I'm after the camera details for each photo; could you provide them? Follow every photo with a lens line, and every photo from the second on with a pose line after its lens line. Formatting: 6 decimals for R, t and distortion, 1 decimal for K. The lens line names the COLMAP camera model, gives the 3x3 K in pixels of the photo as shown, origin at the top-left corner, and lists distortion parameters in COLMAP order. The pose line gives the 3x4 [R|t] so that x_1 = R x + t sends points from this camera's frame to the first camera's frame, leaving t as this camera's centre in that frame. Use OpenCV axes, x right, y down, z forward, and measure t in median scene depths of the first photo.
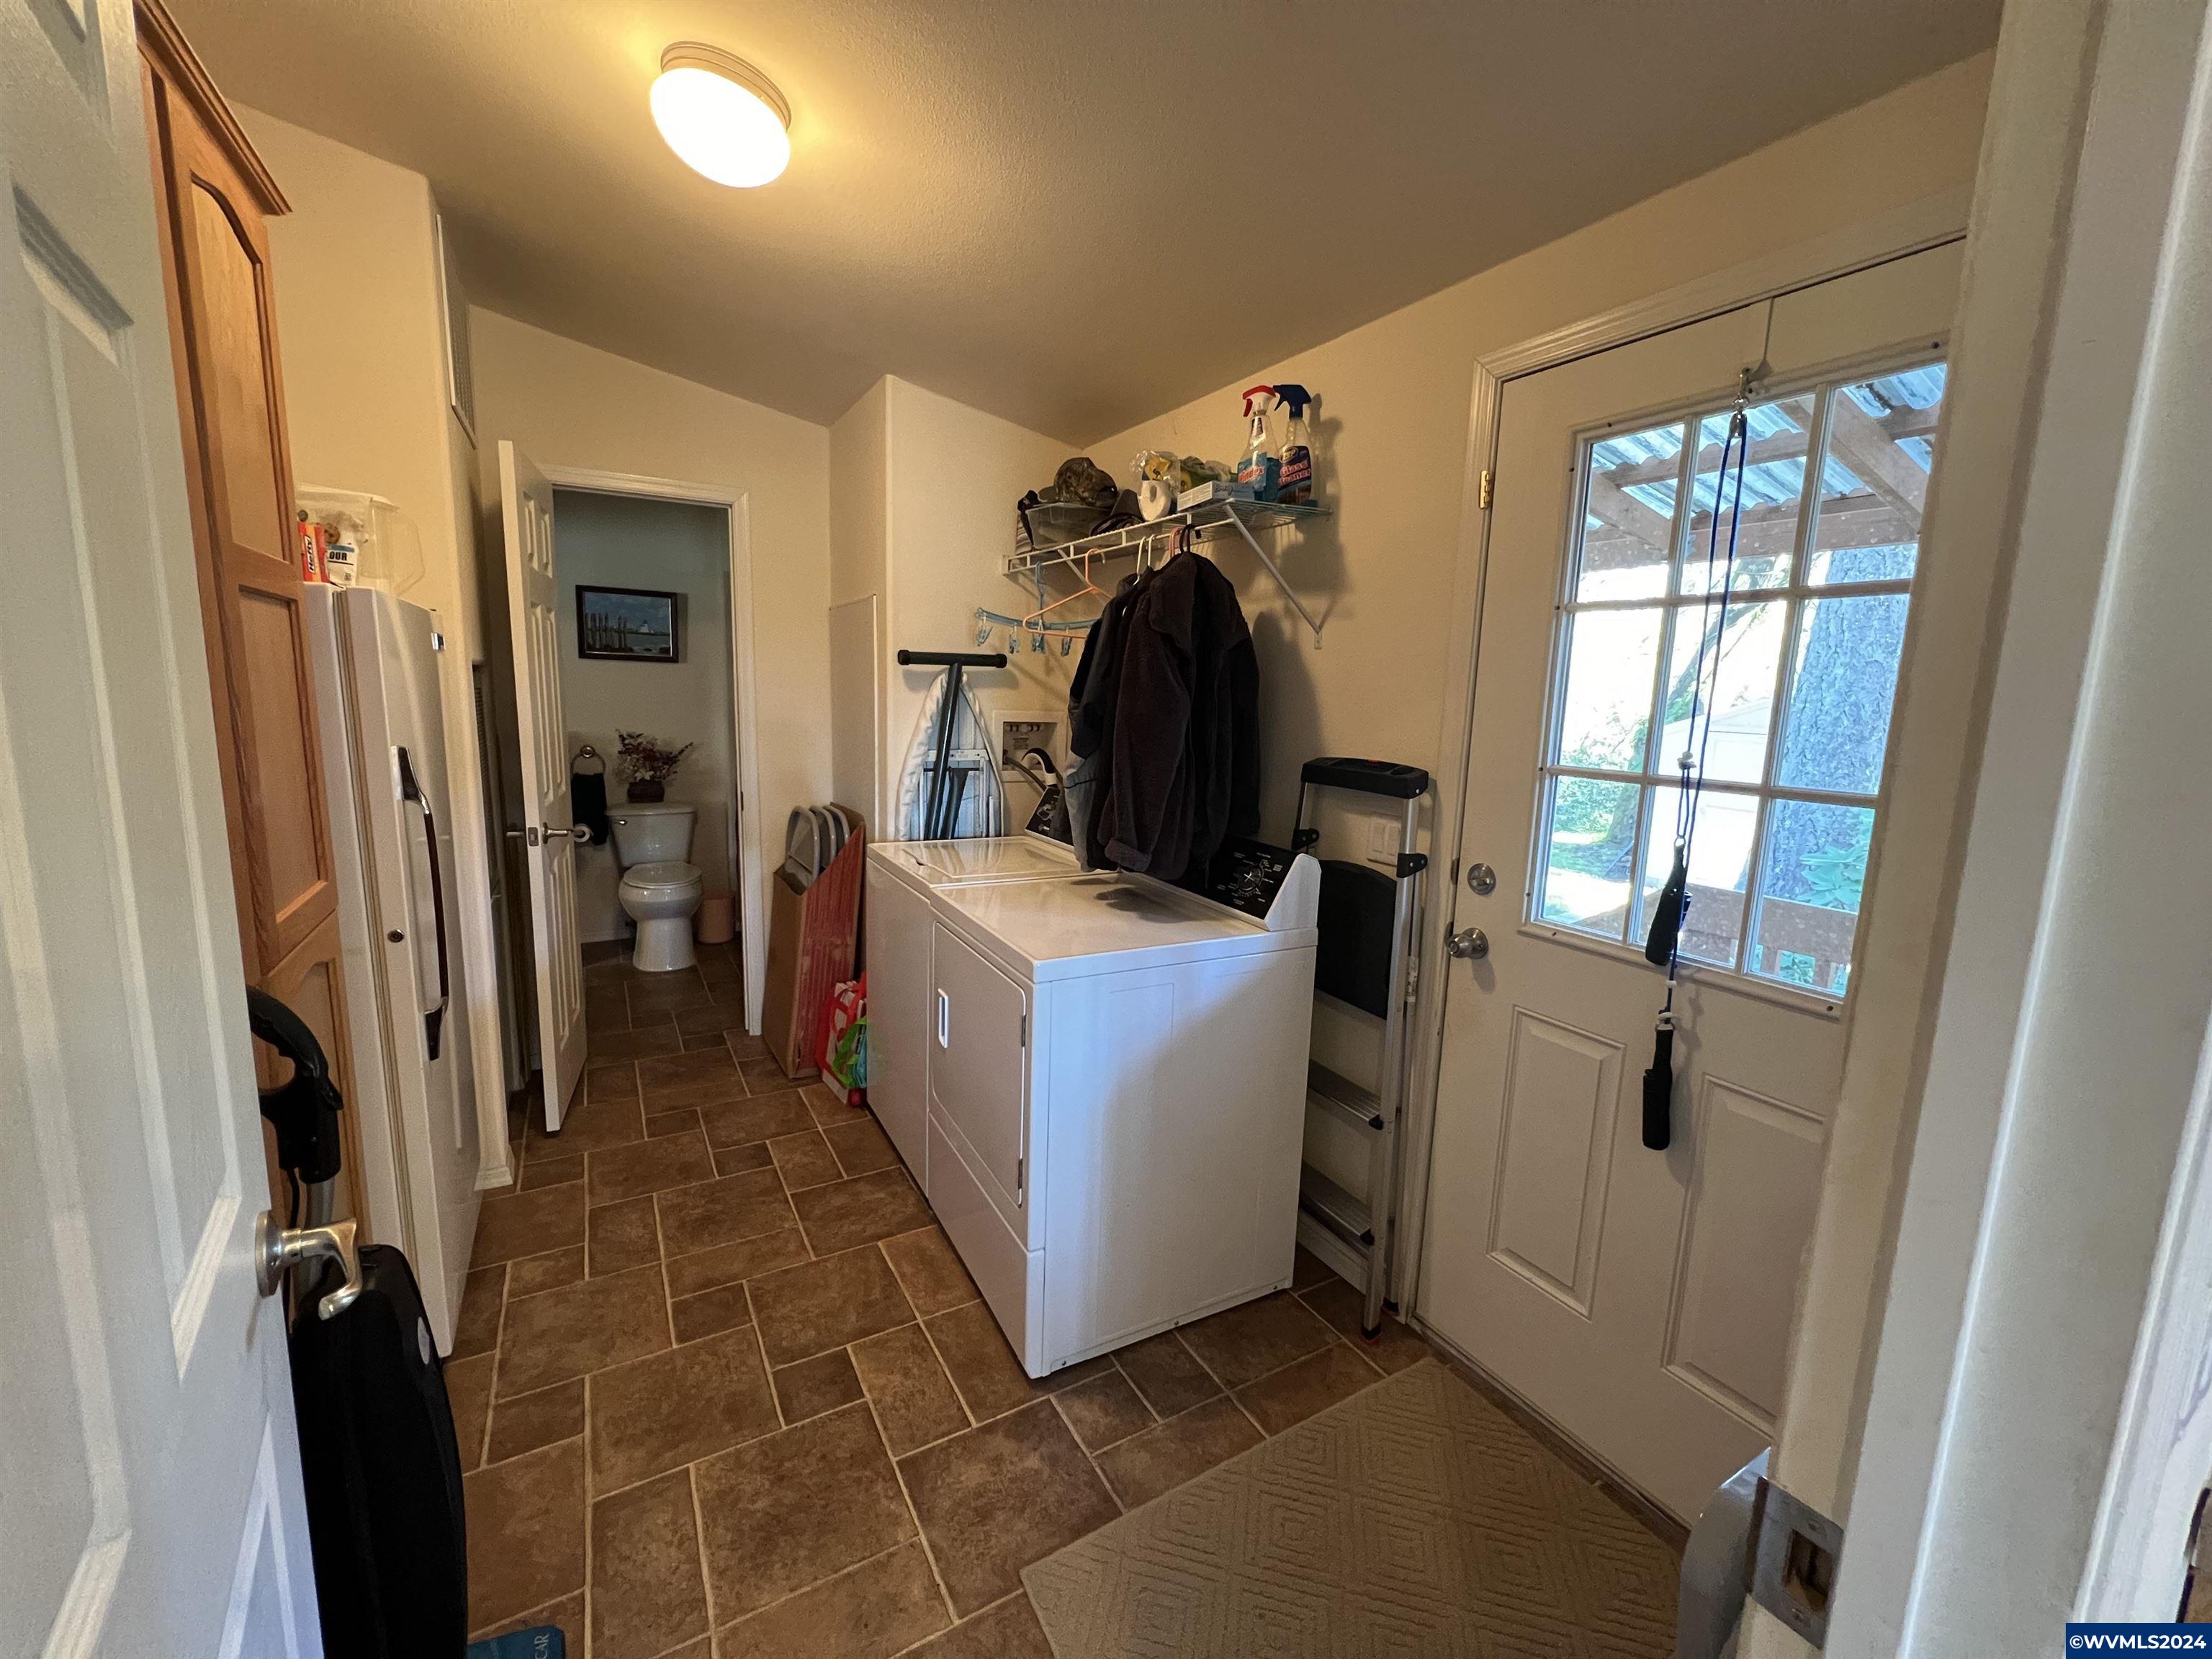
lens RADIAL K [[888.0, 0, 1103.4], [0, 888.0, 826.2], [0, 0, 1]] dist [-0.003024, 0.000894]
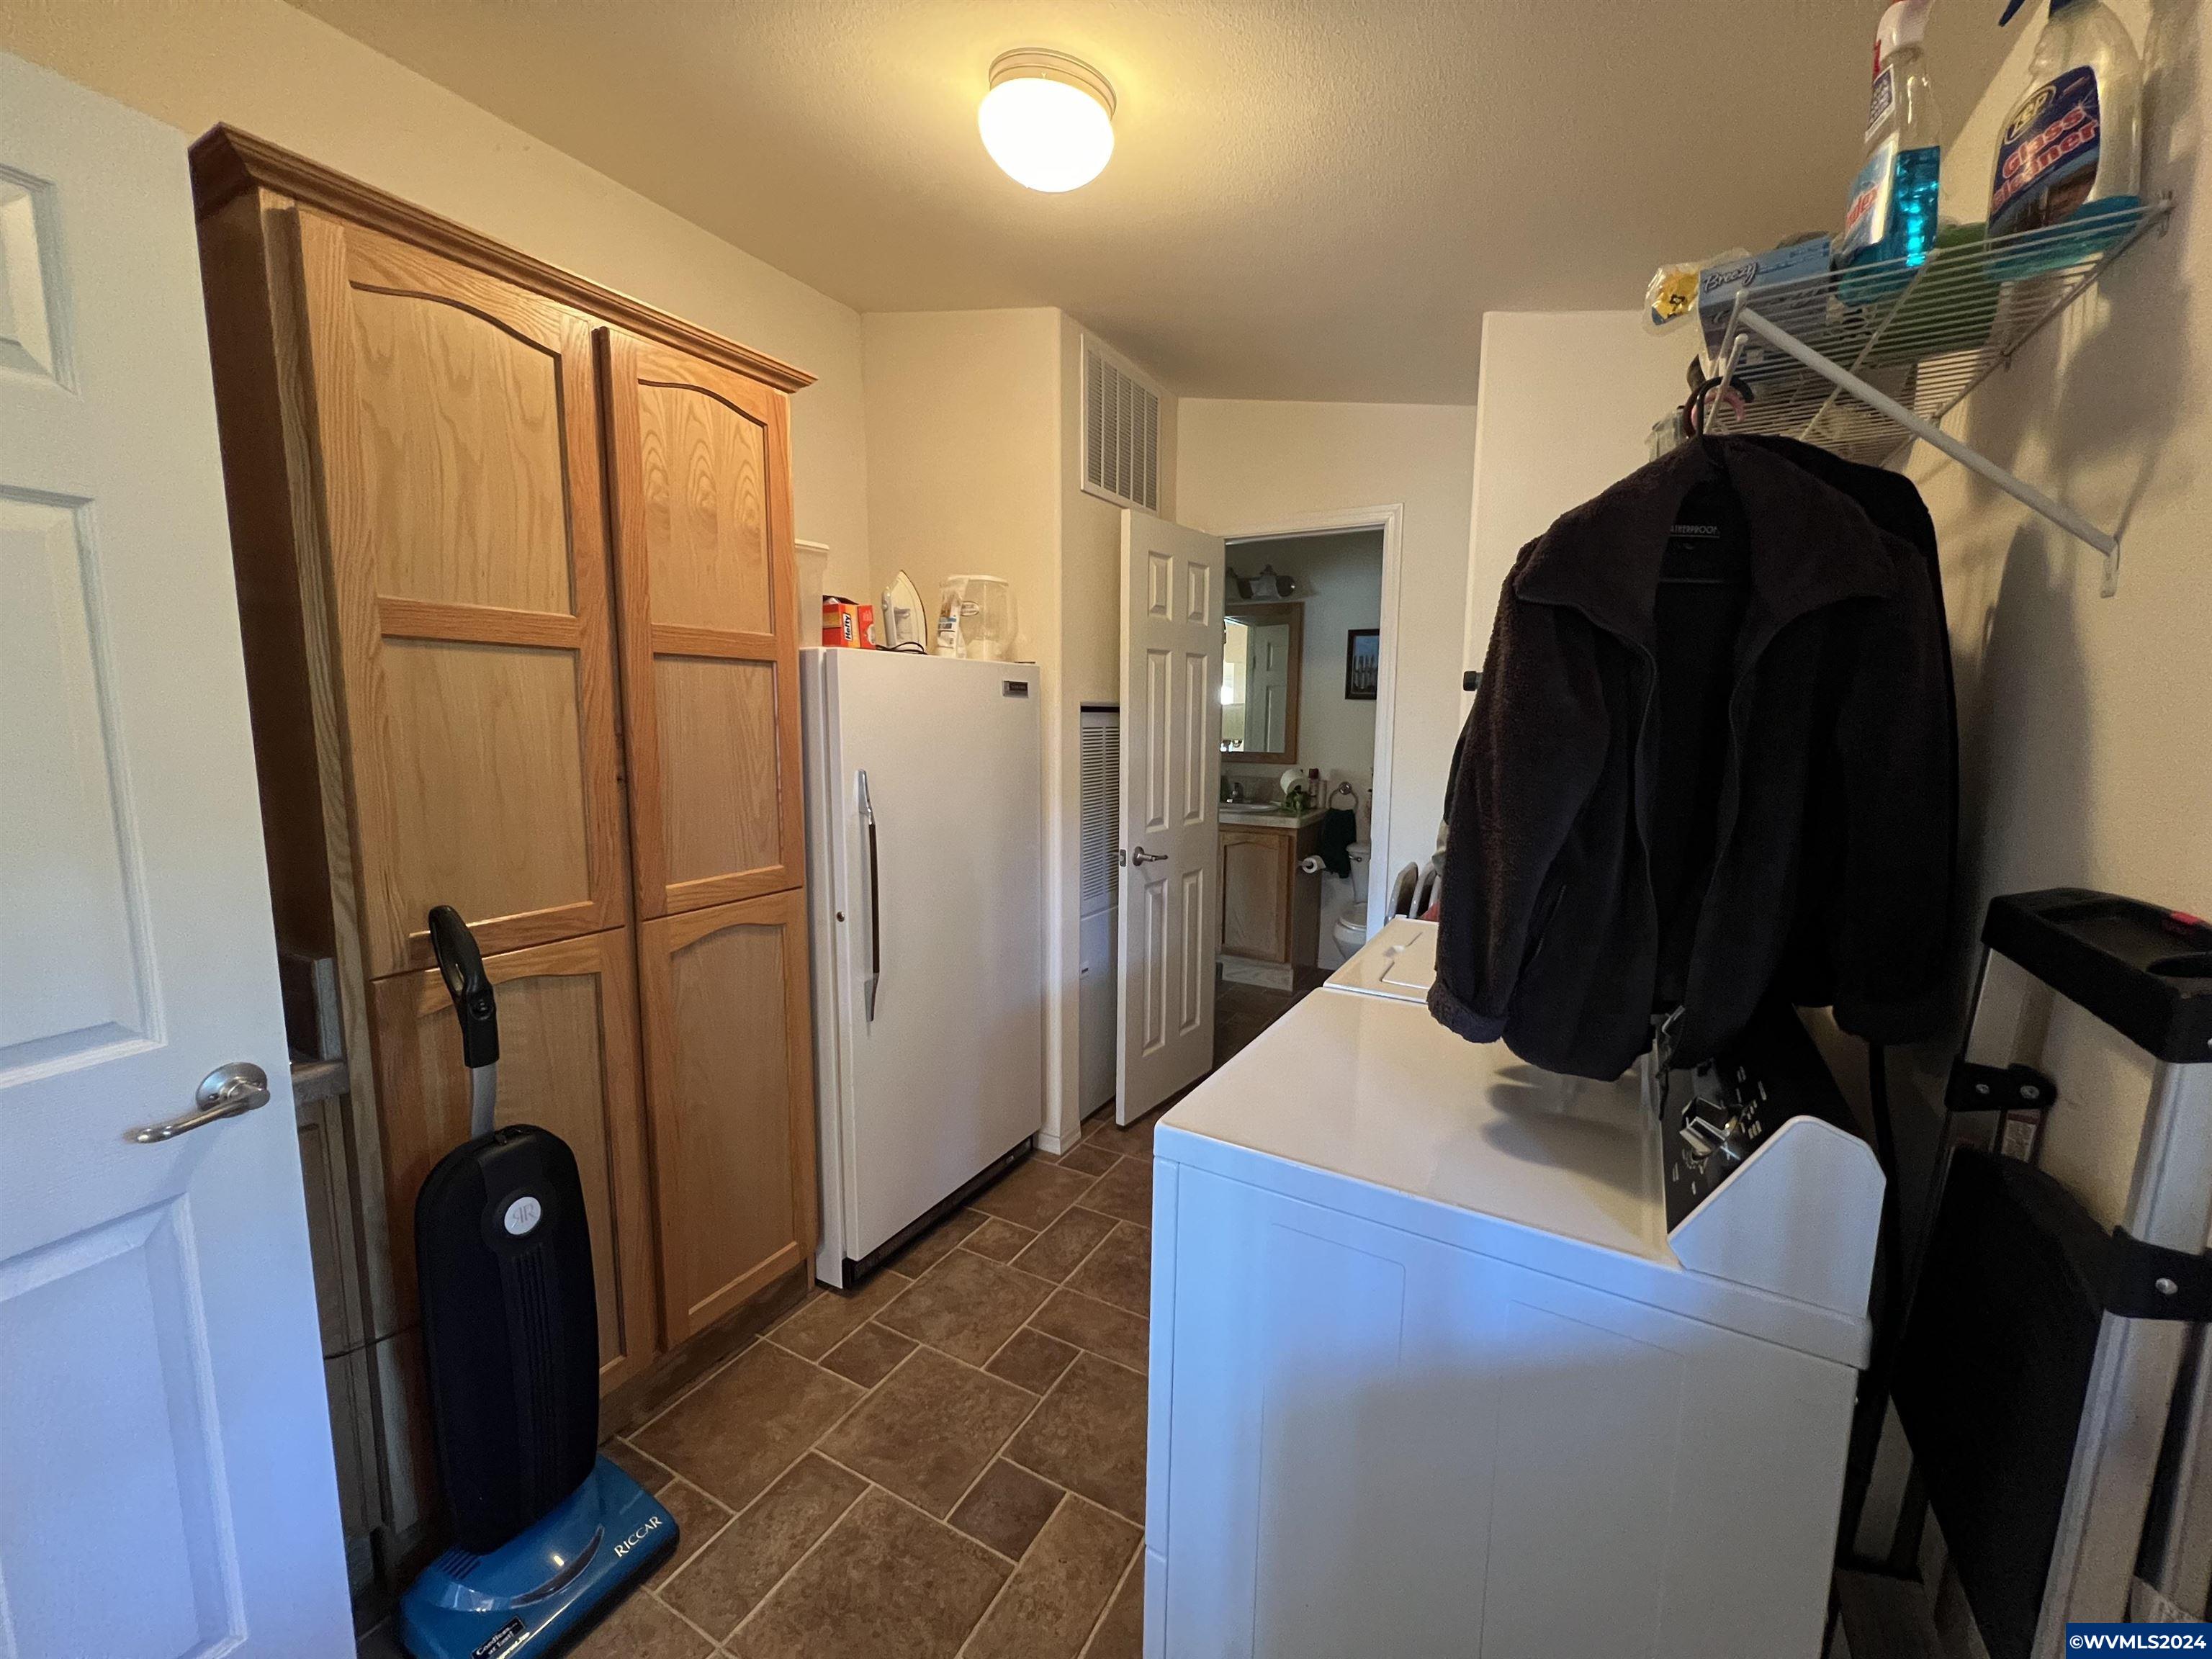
lens RADIAL K [[885.4, 0, 1106.0], [0, 885.4, 829.5], [0, 0, 1]] dist [-0.003755, 0.000493]
pose [[0.519343, 0.088898, -0.849929, 0.397726], [-0.125894, 0.991682, 0.026798, -0.070542], [0.845242, 0.093084, 0.526215, 0.534943]]
